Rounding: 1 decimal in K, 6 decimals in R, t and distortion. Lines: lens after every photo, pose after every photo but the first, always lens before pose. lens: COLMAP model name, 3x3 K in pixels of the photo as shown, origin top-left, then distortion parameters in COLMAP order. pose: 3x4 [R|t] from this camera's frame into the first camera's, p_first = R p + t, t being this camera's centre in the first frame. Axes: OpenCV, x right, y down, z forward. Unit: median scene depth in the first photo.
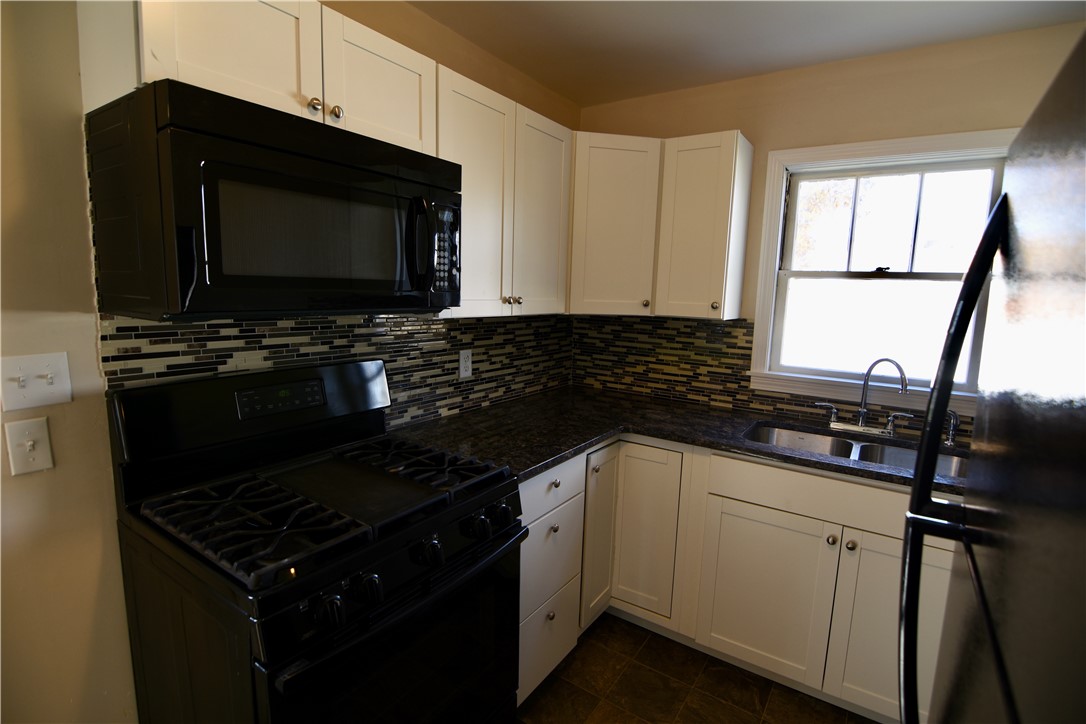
lens RADIAL K [[527.7, 0, 543.0], [0, 527.7, 362.0], [0, 0, 1]] dist [-0.003325, -0.010668]
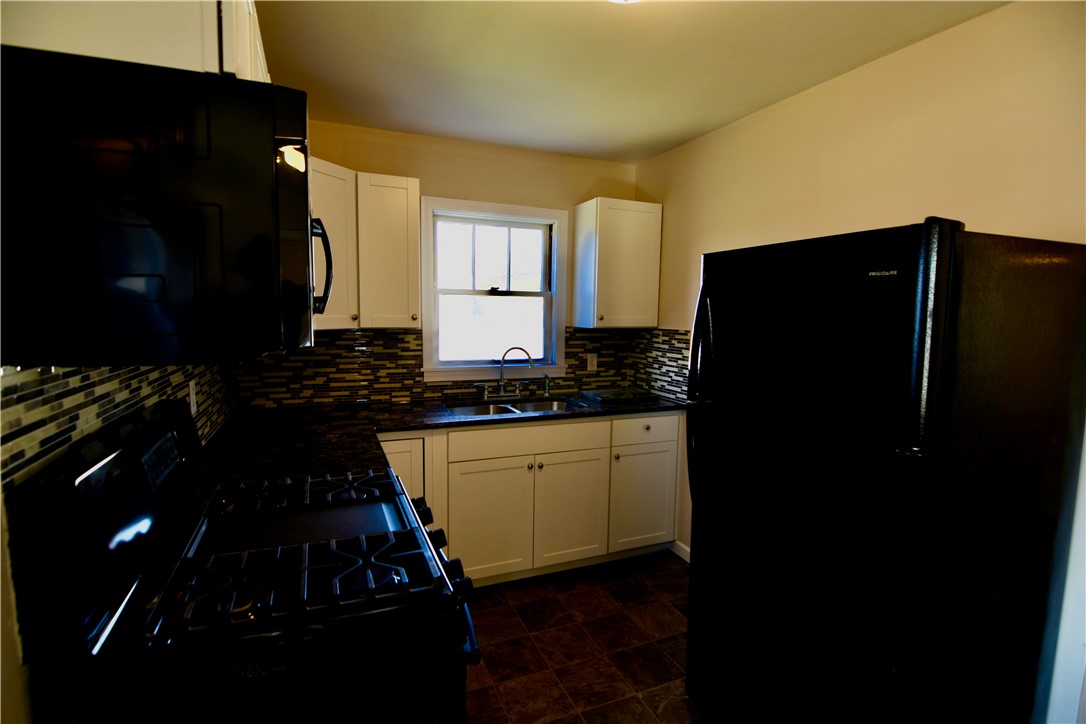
lens RADIAL K [[527.7, 0, 543.0], [0, 527.7, 362.0], [0, 0, 1]] dist [-0.003325, -0.010668]
pose [[0.543083, -0.106526, 0.832895, -0.480729], [0.116243, 0.991907, 0.051068, -0.027284], [-0.831594, 0.069084, 0.551070, 0.068524]]
